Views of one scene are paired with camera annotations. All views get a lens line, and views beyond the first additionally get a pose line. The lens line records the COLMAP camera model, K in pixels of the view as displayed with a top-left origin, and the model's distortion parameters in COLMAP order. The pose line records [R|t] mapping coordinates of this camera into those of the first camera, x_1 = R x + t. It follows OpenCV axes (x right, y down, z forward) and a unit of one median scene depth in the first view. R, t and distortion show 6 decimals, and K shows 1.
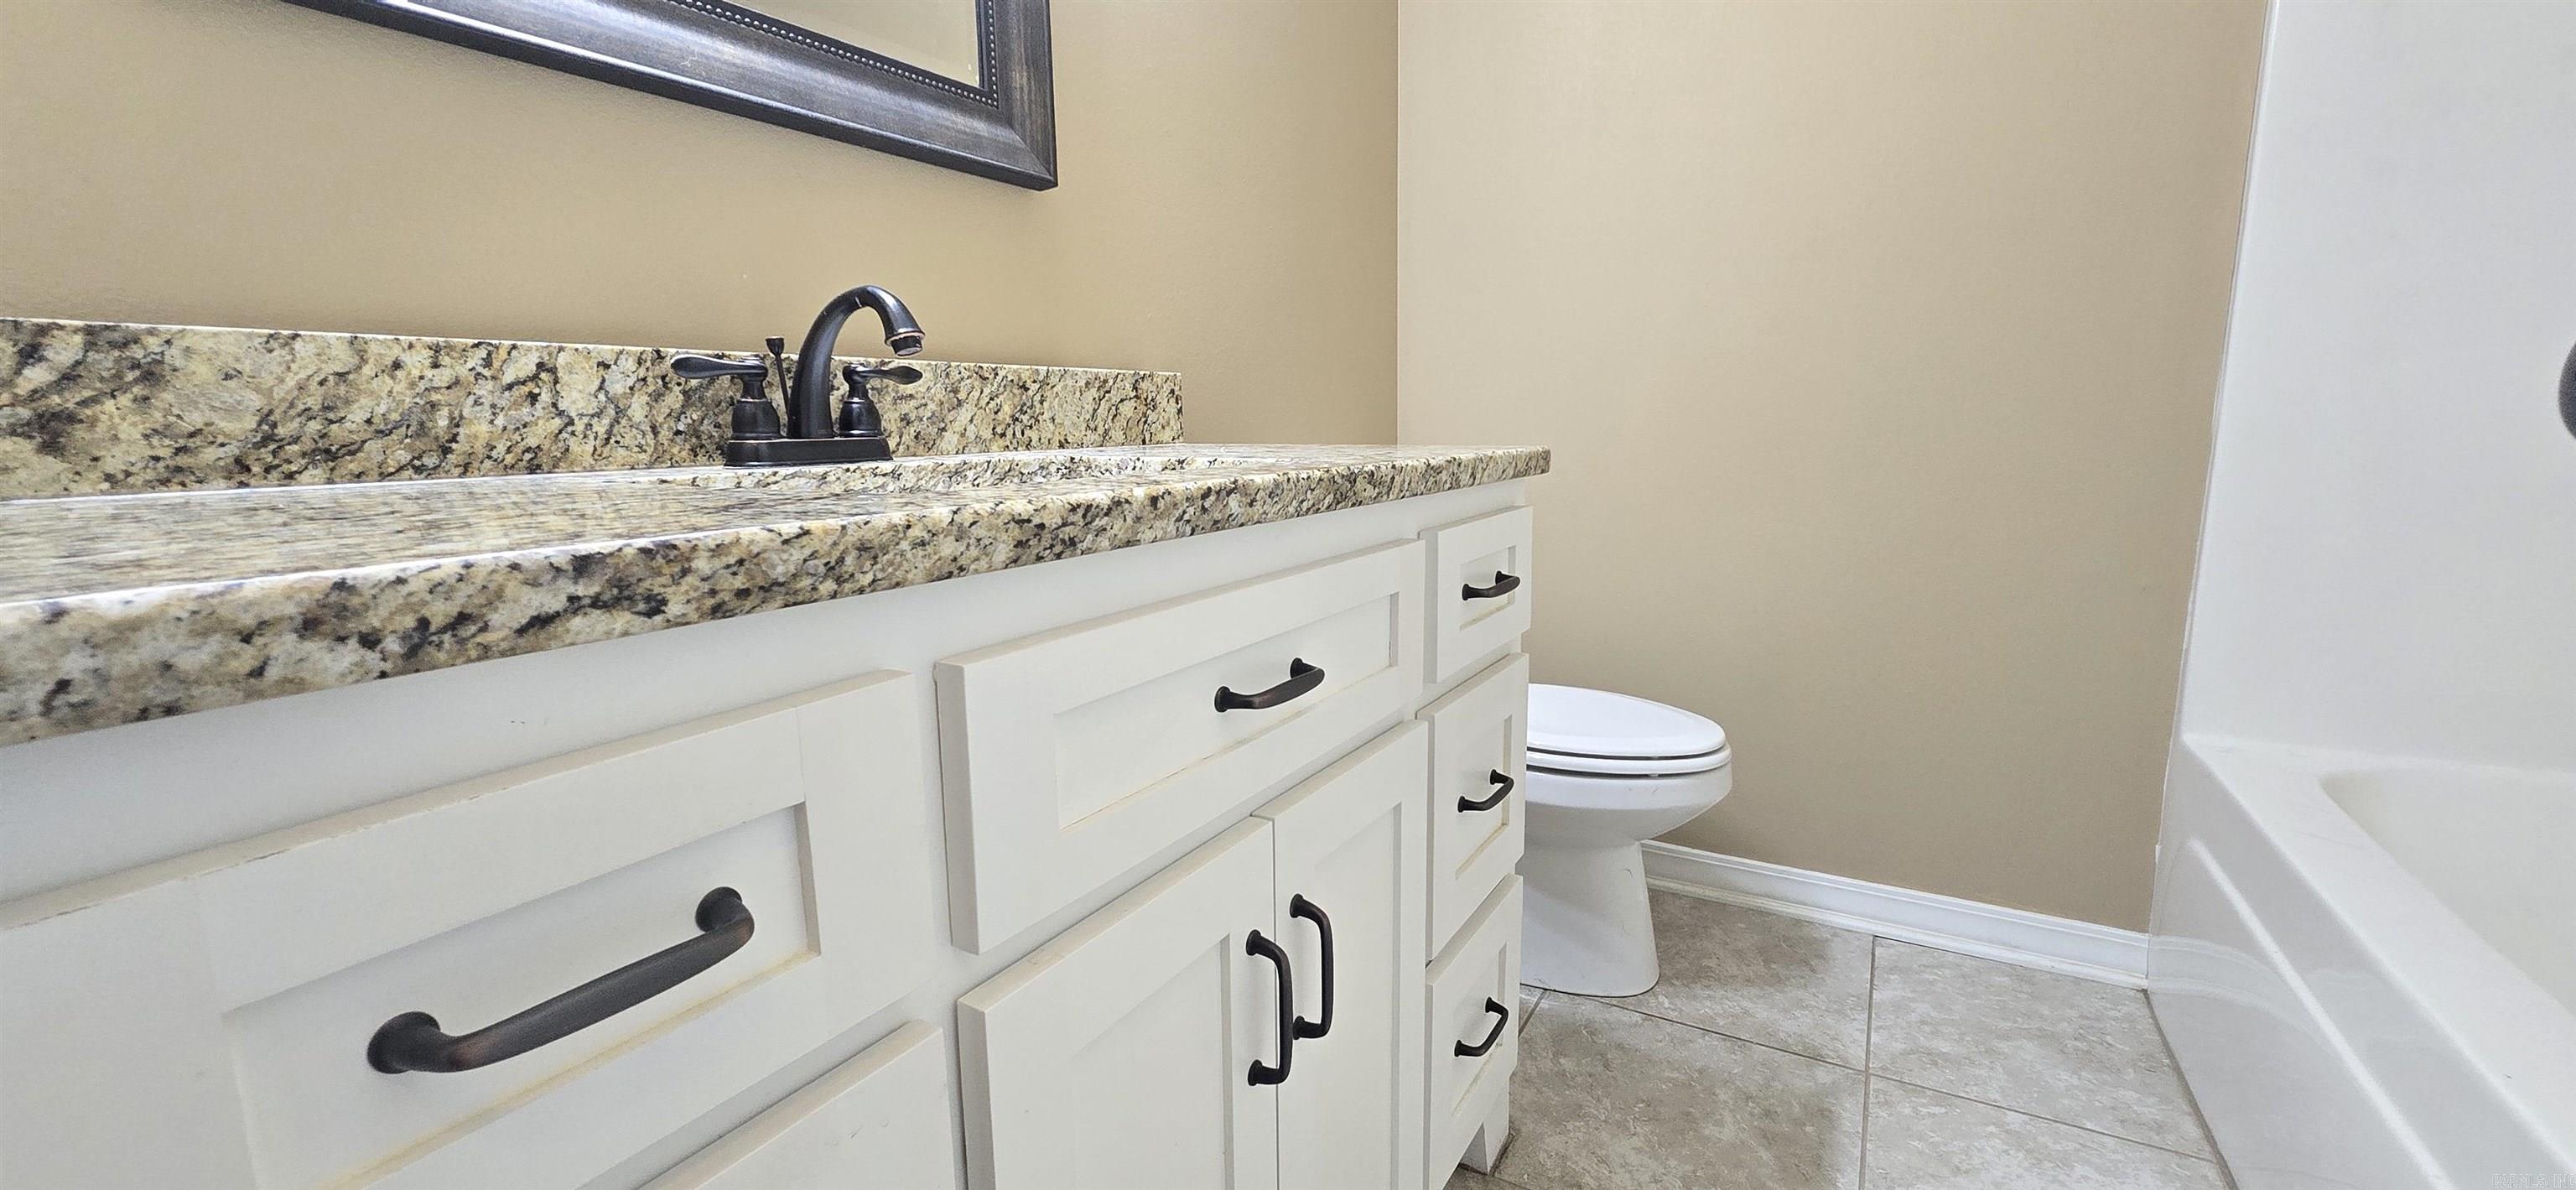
lens RADIAL K [[1050.0, 0, 1282.7], [0, 1050.0, 589.3], [0, 0, 1]] dist [-0.002179, 0.000325]
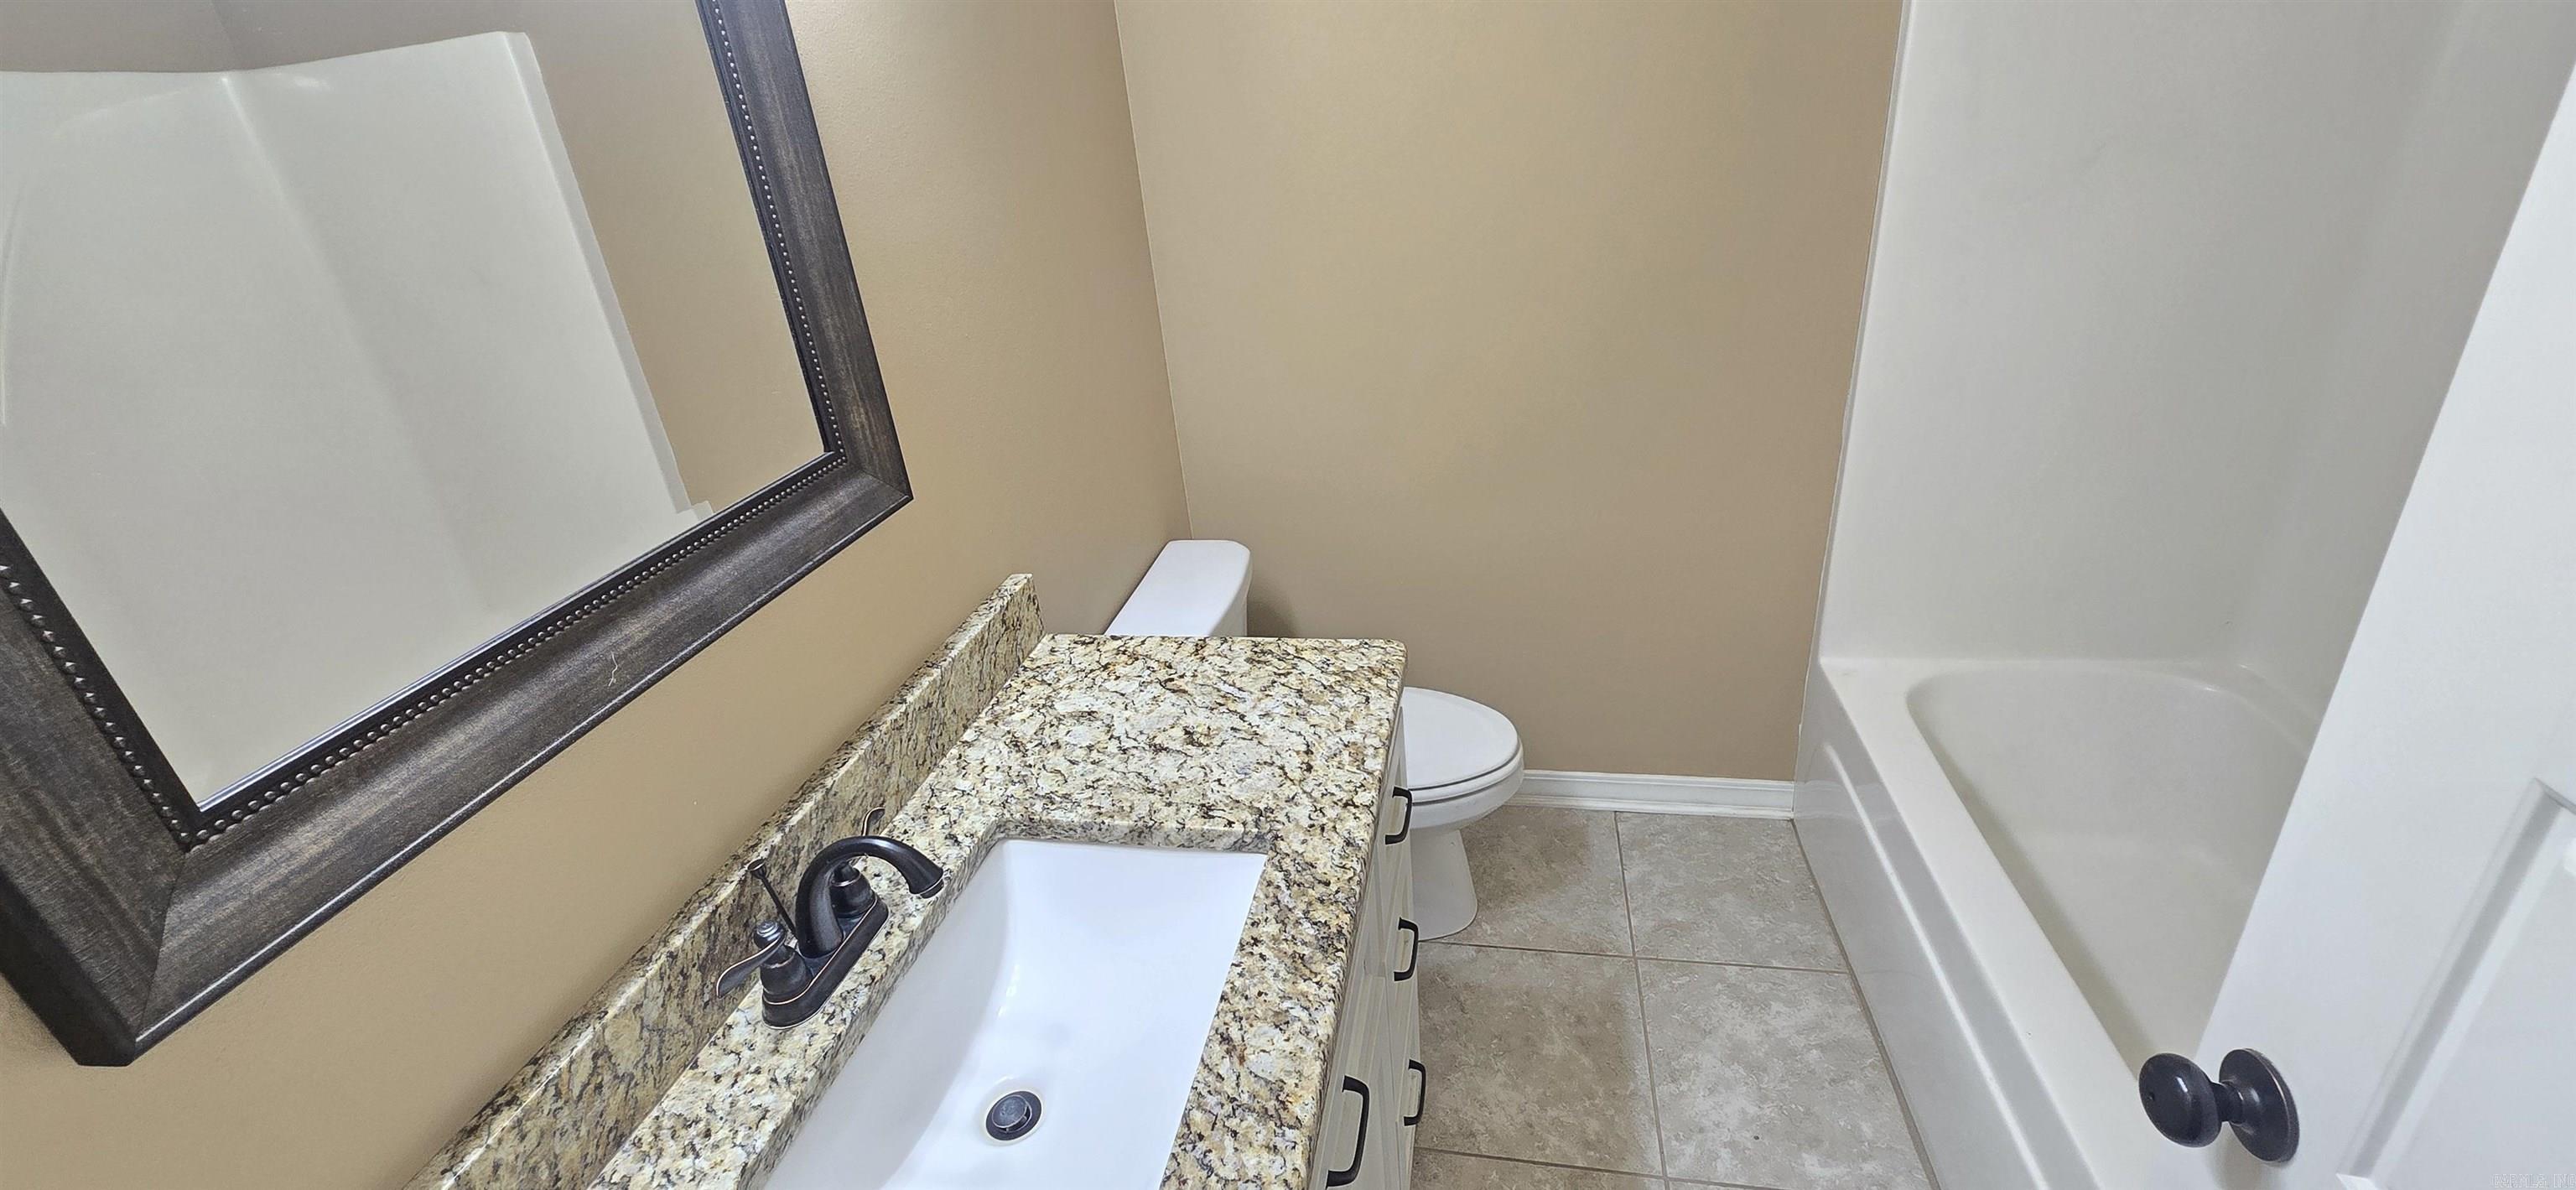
lens RADIAL K [[1050.0, 0, 1278.6], [0, 1050.0, 590.8], [0, 0, 1]] dist [-0.002179, 0.000325]
pose [[0.943156, -0.208603, 0.258731, -0.144819], [0.131362, 0.949080, 0.286342, -0.471792], [-0.305288, -0.236077, 0.922533, -0.011568]]
